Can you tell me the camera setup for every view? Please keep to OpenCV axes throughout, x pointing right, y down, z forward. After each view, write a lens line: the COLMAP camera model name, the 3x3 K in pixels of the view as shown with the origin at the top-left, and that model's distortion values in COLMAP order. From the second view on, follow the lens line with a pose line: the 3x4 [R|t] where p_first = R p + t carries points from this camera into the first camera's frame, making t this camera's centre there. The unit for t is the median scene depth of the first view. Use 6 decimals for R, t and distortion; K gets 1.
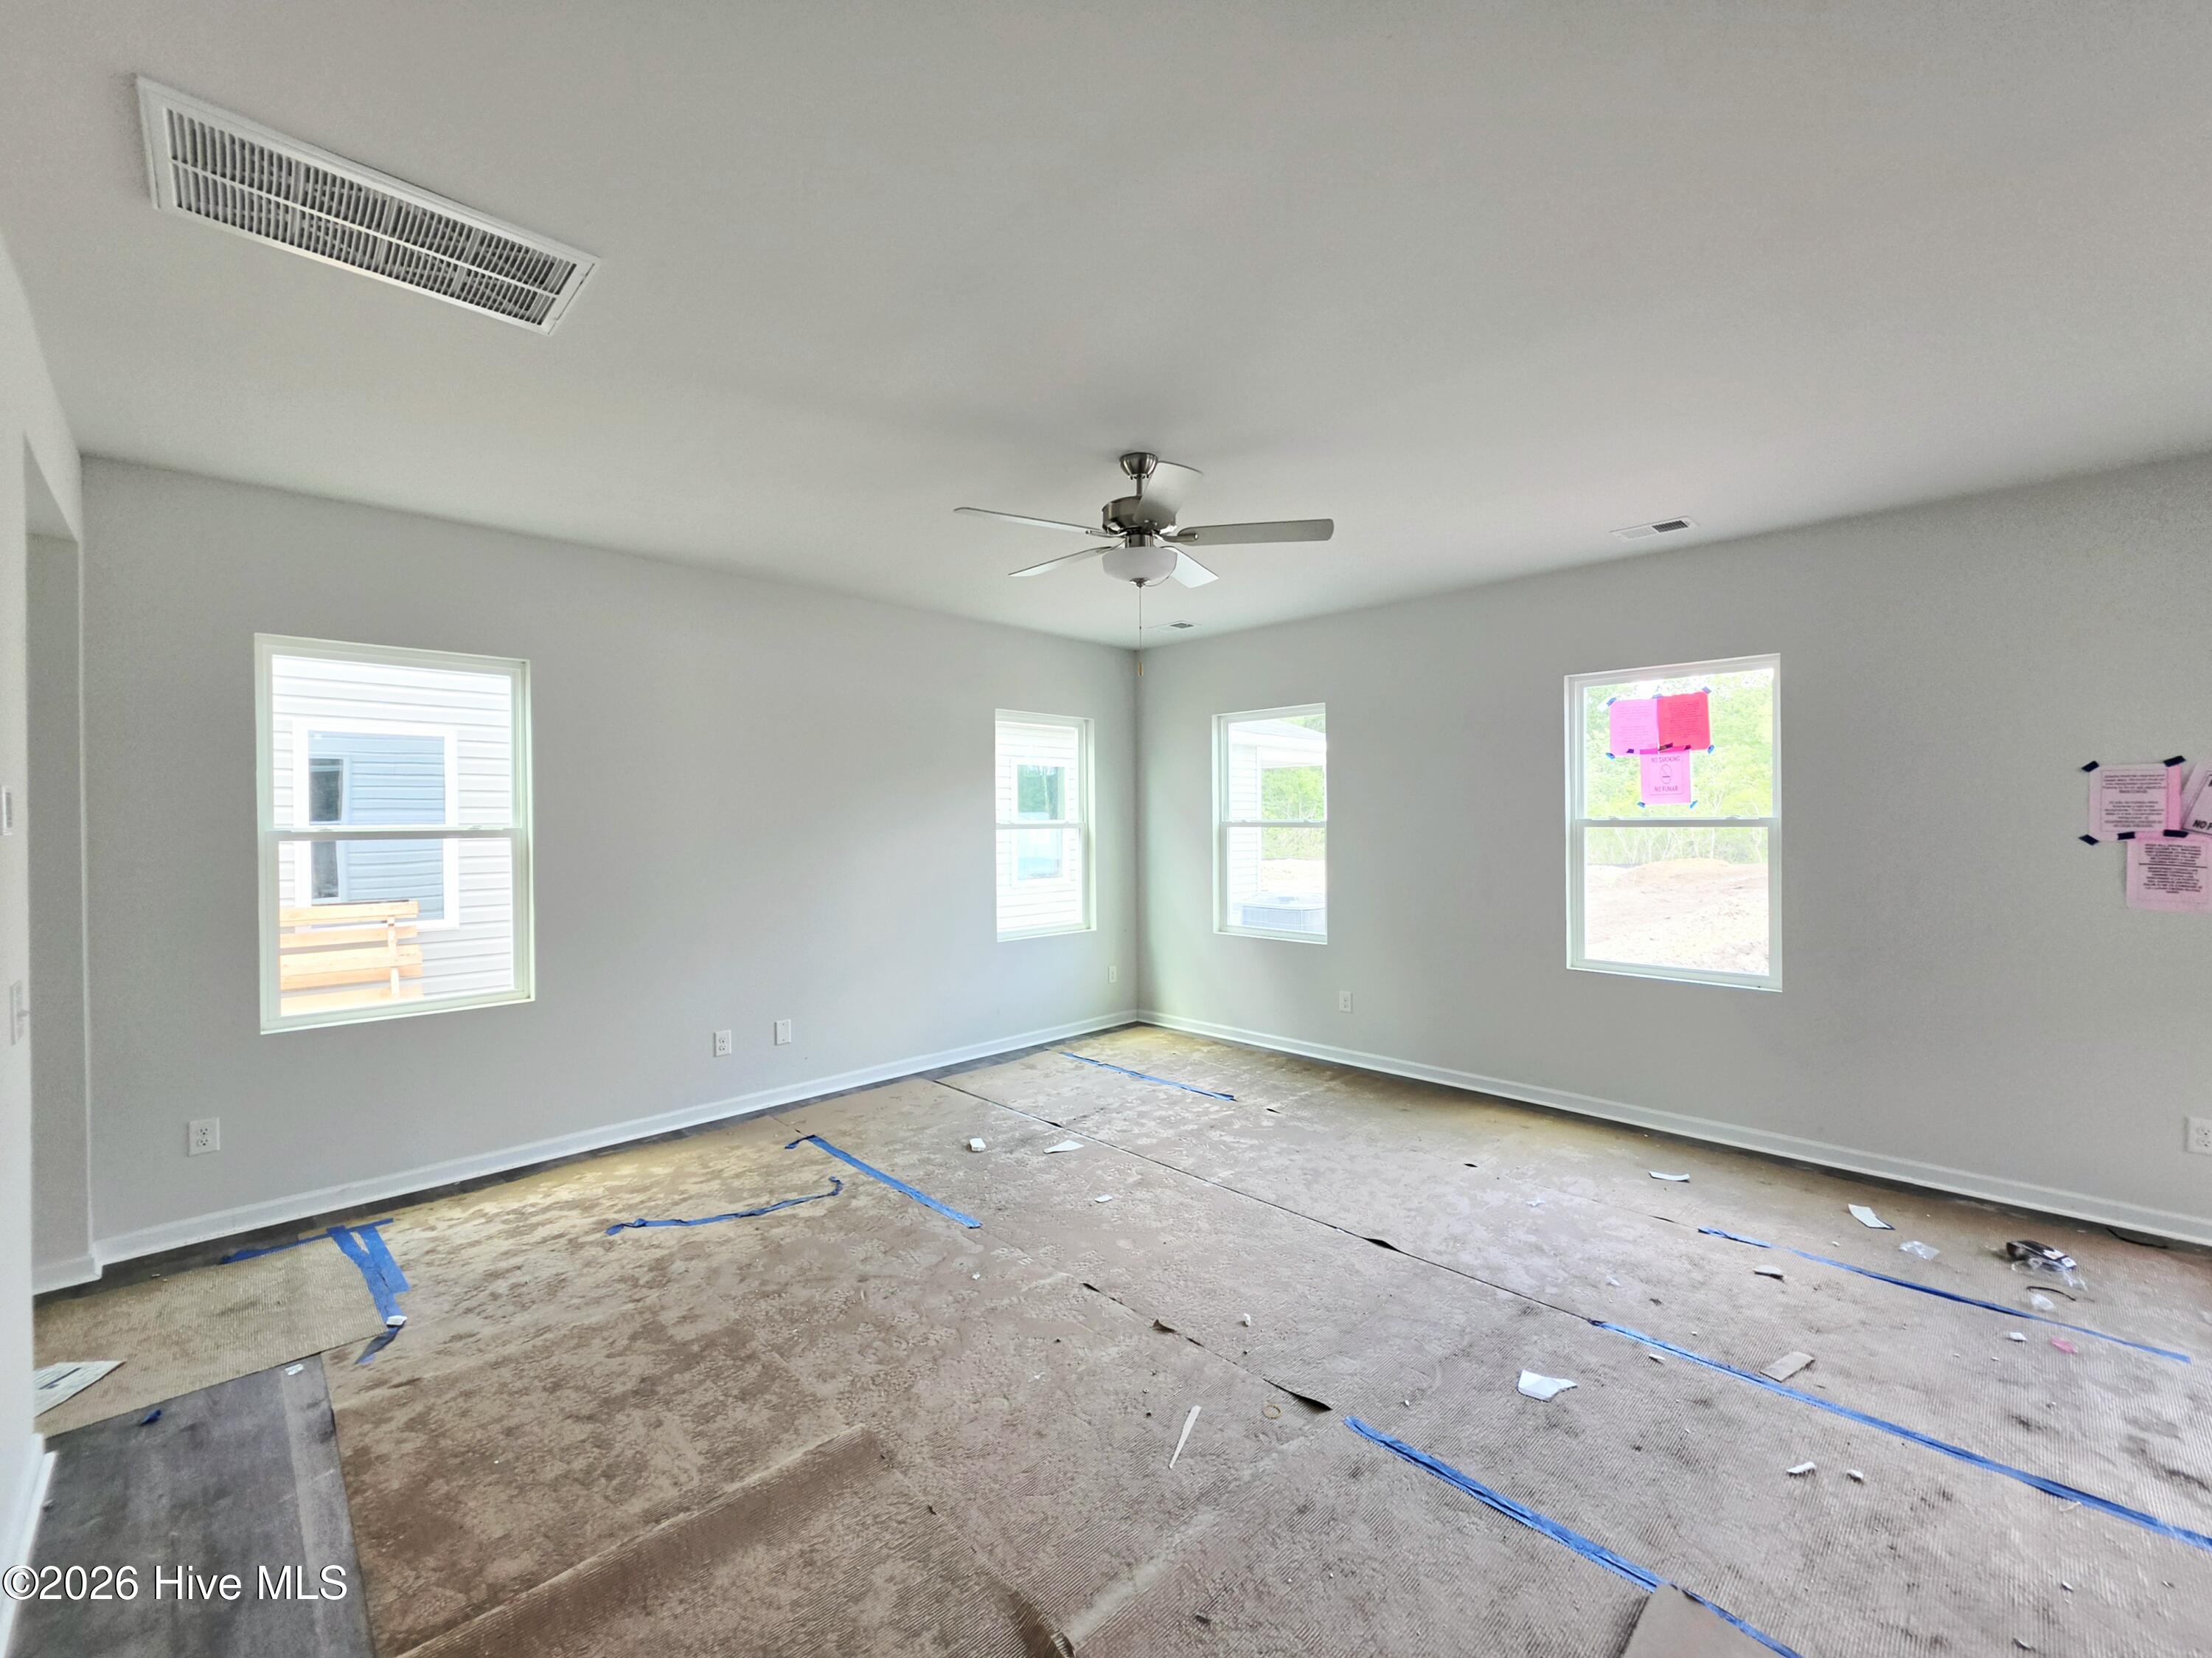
lens RADIAL K [[894.7, 0, 1106.0], [0, 894.7, 829.0], [0, 0, 1]] dist [-0.001555, -0.000438]
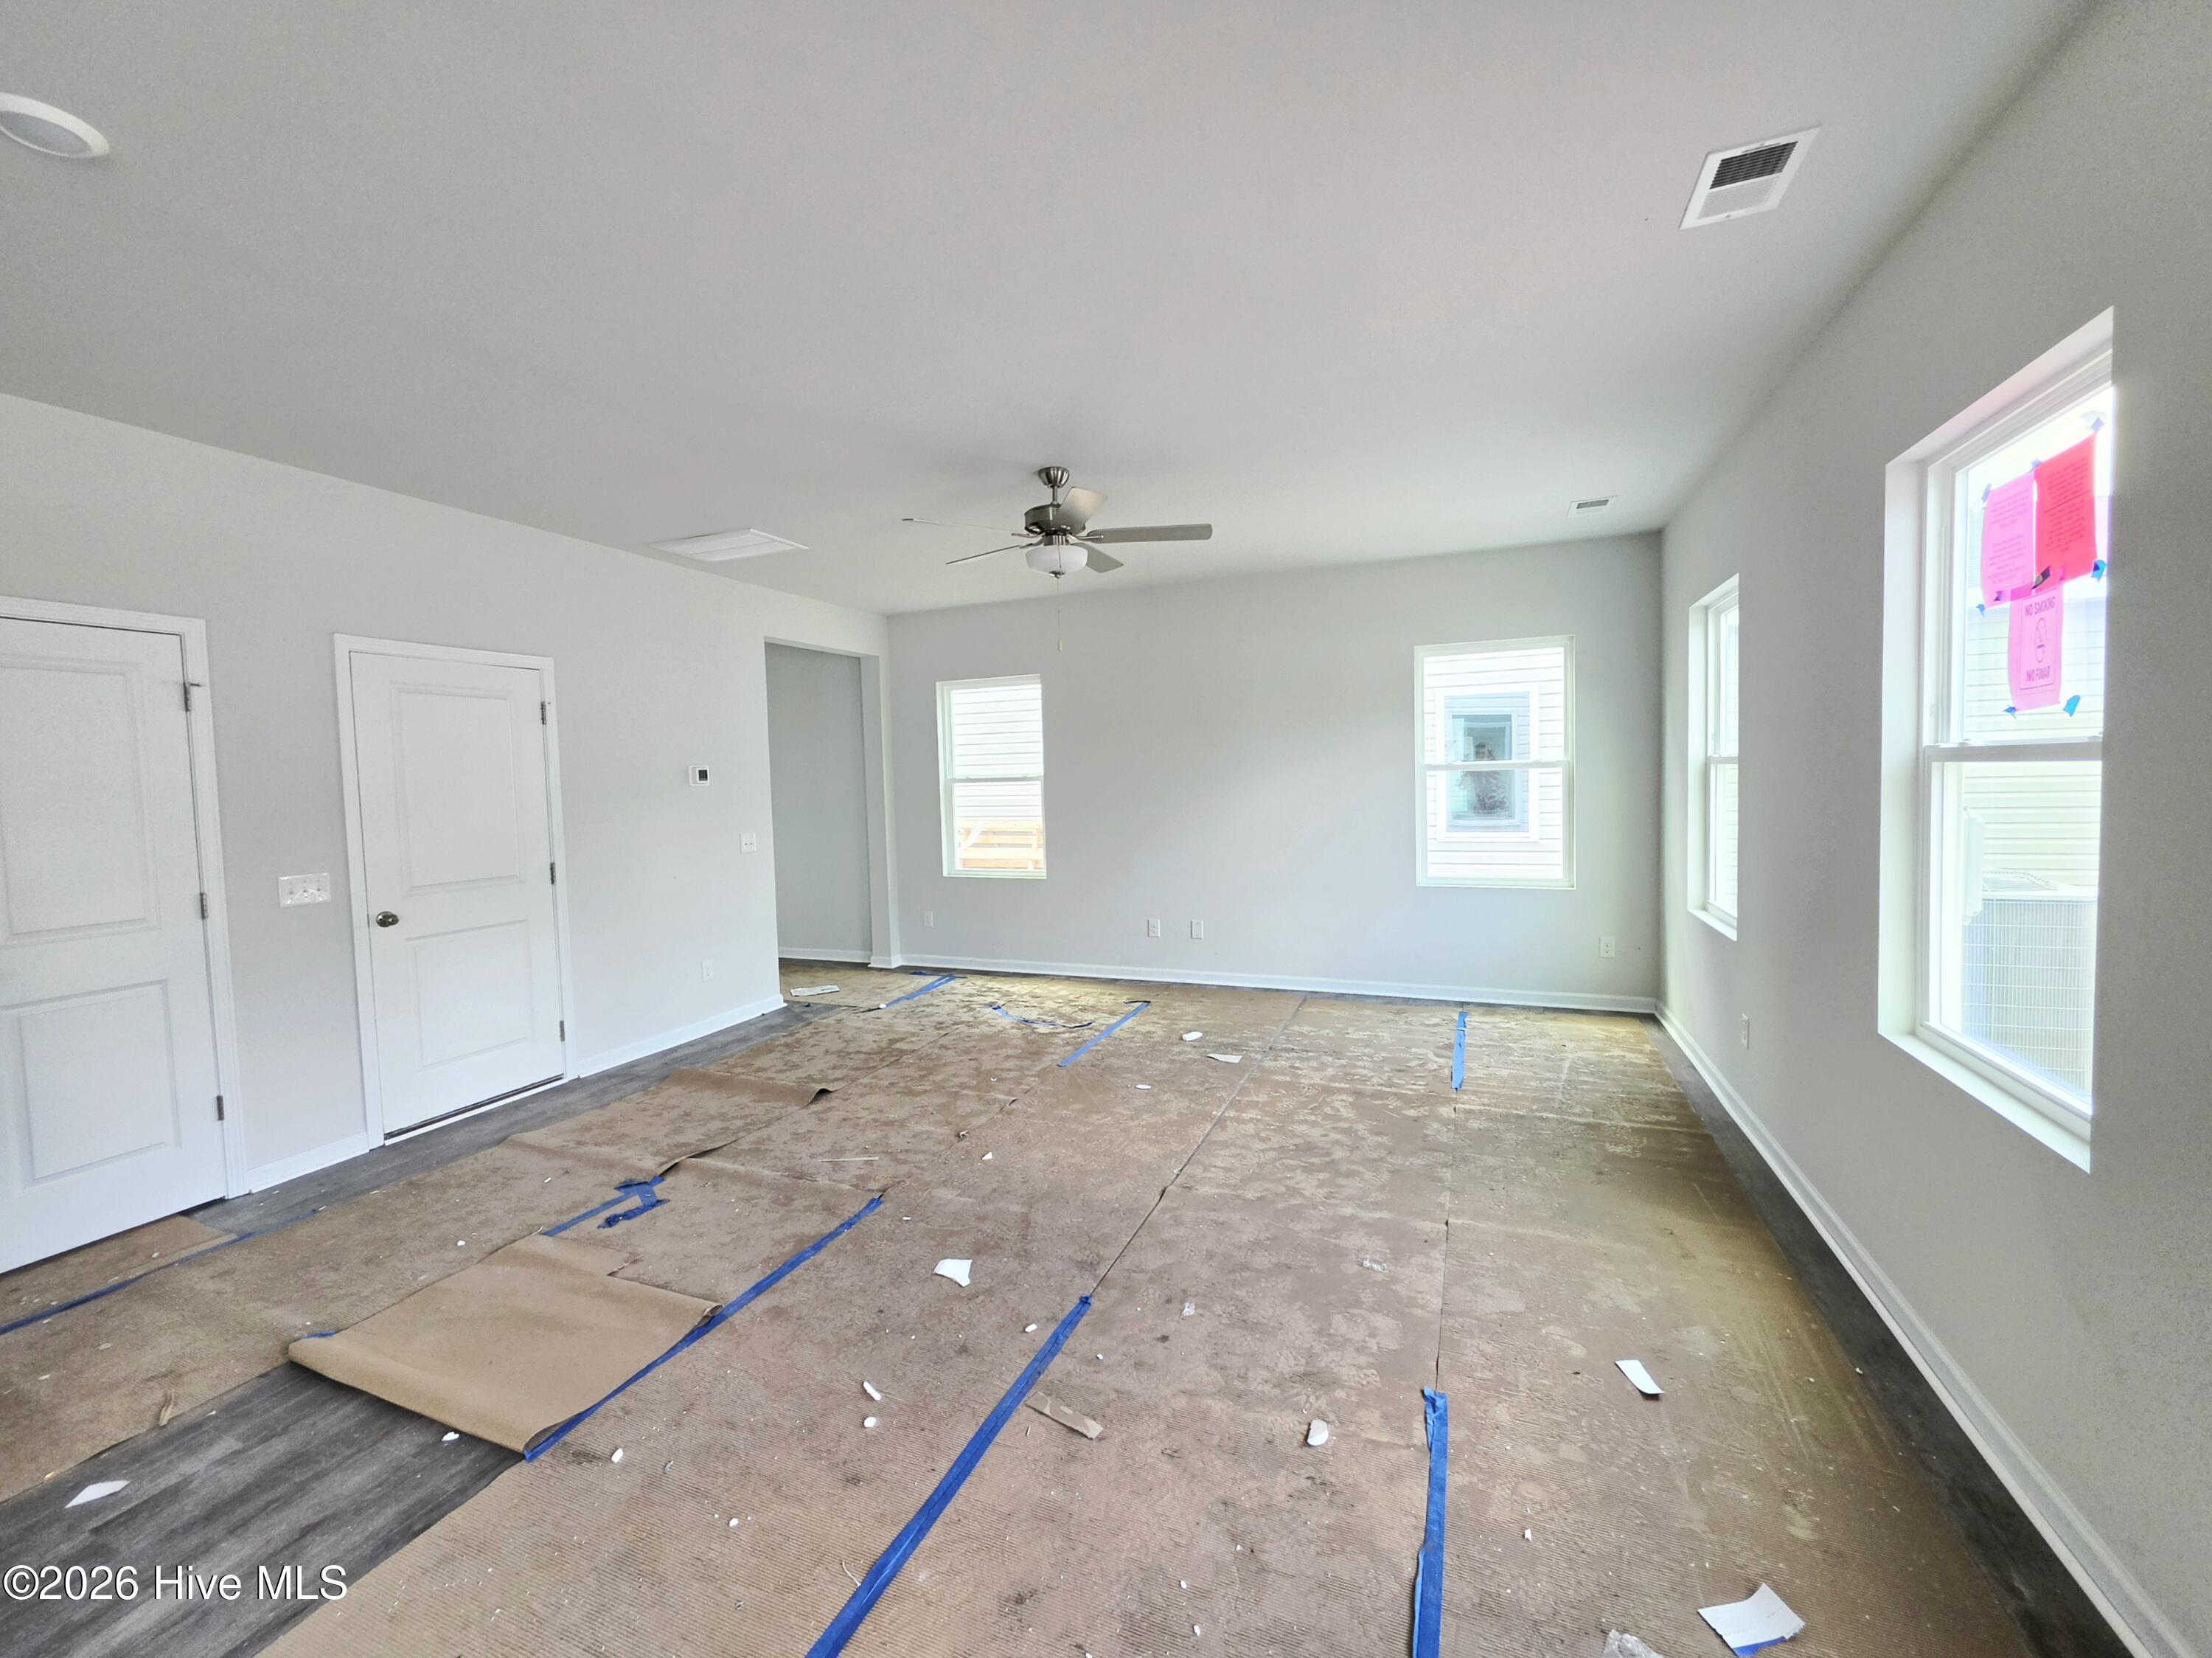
lens RADIAL K [[894.7, 0, 1106.0], [0, 894.7, 829.0], [0, 0, 1]] dist [-0.001555, -0.000438]
pose [[0.396664, 0.051341, -0.916527, 0.908760], [0.017467, 0.997832, 0.063454, -0.005000], [0.917798, -0.041179, 0.394907, 0.429733]]
